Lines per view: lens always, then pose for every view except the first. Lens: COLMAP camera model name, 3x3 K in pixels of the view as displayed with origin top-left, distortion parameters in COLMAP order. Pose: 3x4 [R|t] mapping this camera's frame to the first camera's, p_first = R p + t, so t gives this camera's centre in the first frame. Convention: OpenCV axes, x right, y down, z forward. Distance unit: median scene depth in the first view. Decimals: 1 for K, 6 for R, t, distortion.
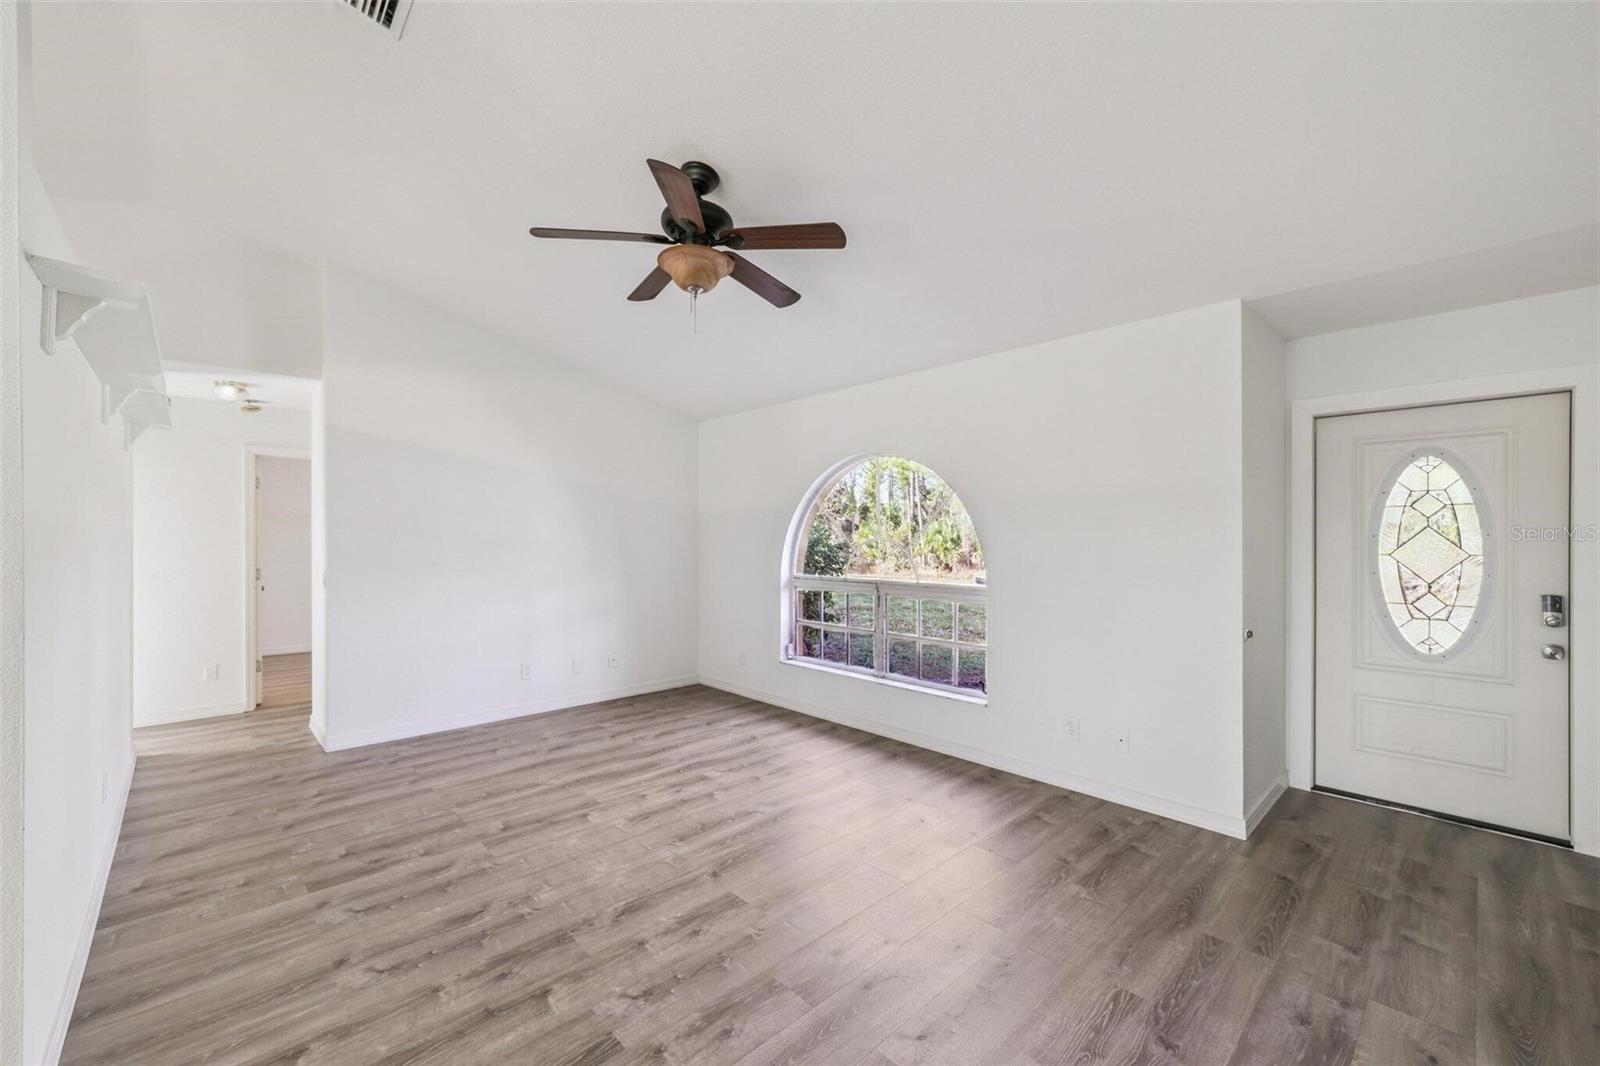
lens RADIAL K [[643.4, 0, 790.0], [0, 643.4, 548.6], [0, 0, 1]] dist [0.006913, 0.001389]
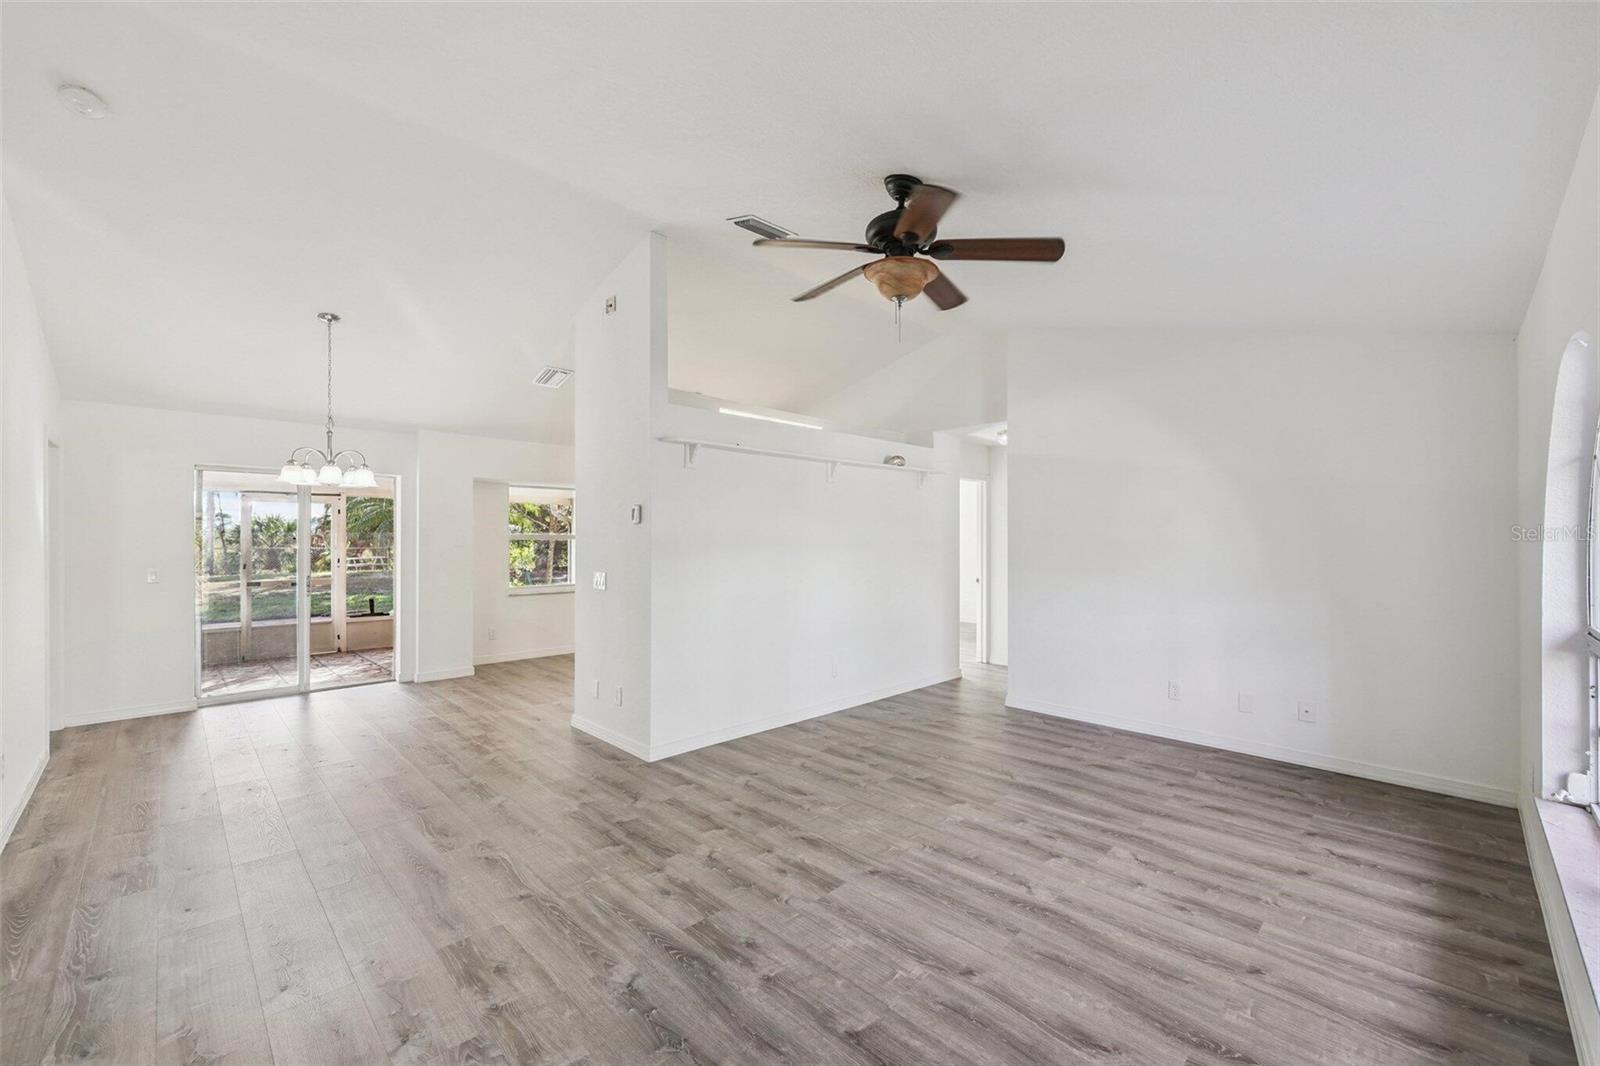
lens RADIAL K [[643.4, 0, 803.0], [0, 643.4, 531.9], [0, 0, 1]] dist [0.006913, 0.001389]
pose [[0.037944, -0.012644, -0.999200, 0.725306], [-0.018500, 0.999740, -0.013353, -0.015638], [0.999109, 0.018991, 0.037700, 0.667770]]
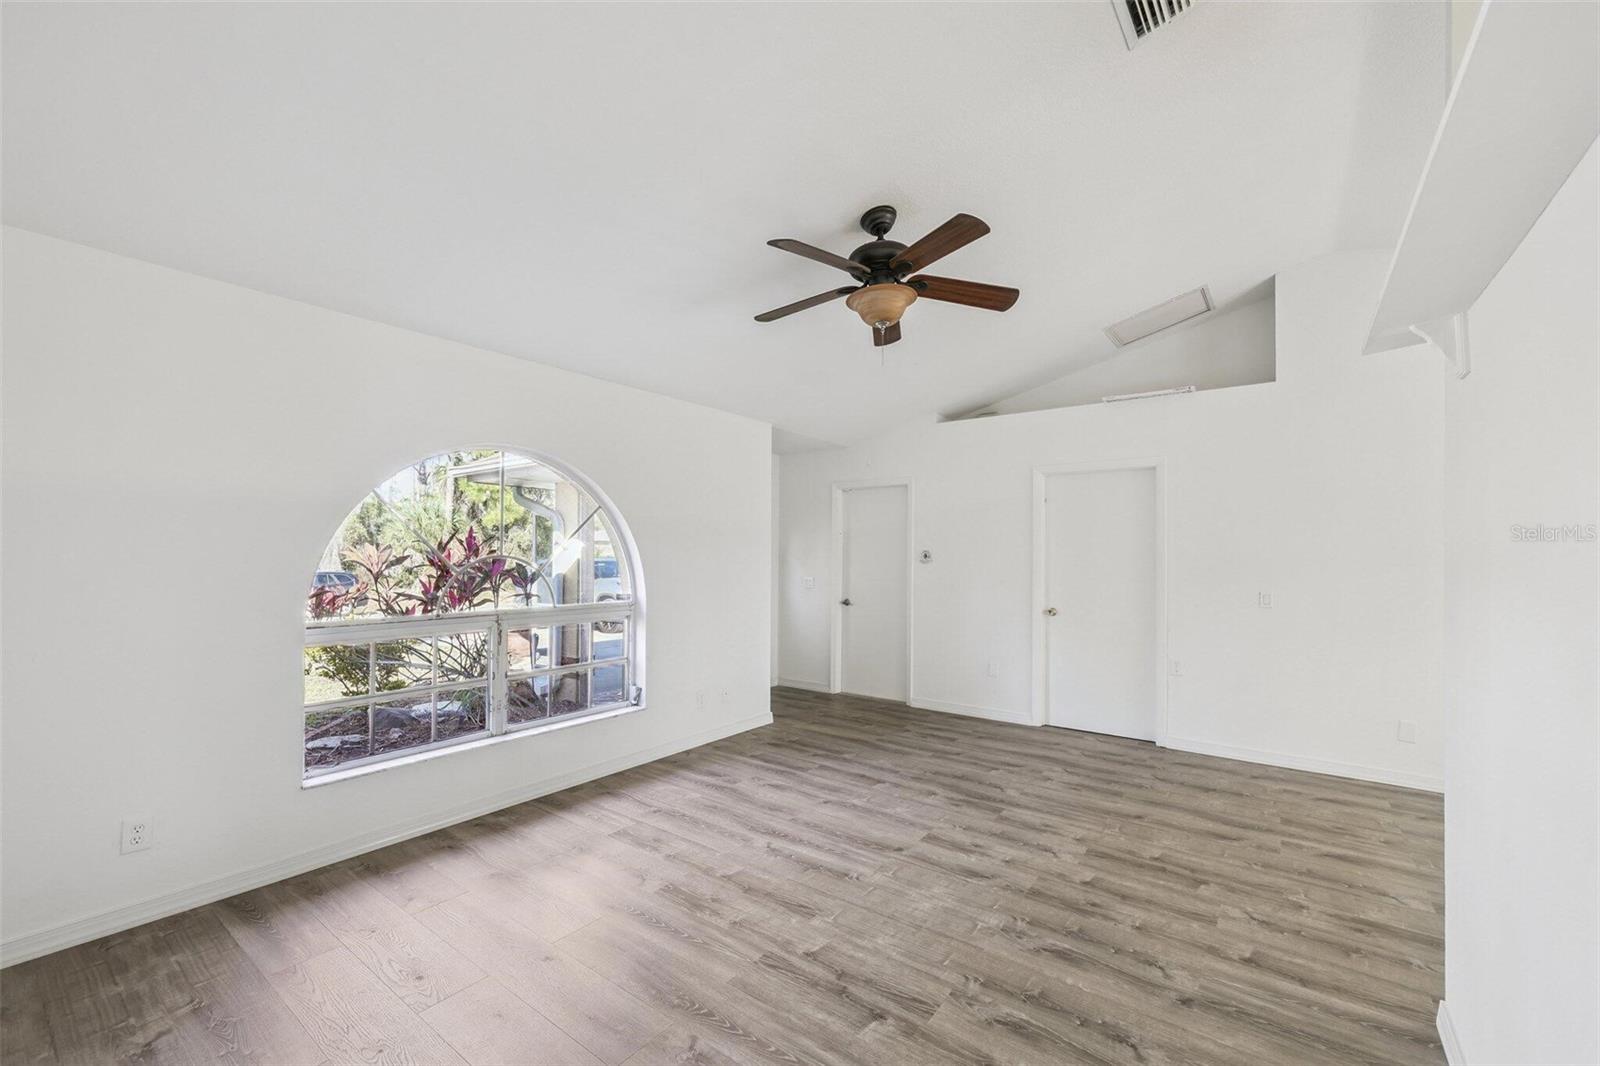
lens RADIAL K [[643.4, 0, 799.1], [0, 643.4, 548.1], [0, 0, 1]] dist [0.006913, 0.001389]
pose [[-0.175768, 0.012516, 0.984352, -0.982461], [0.010164, 0.999889, -0.010898, -0.020243], [-0.984379, 0.008089, -0.175876, 1.096852]]
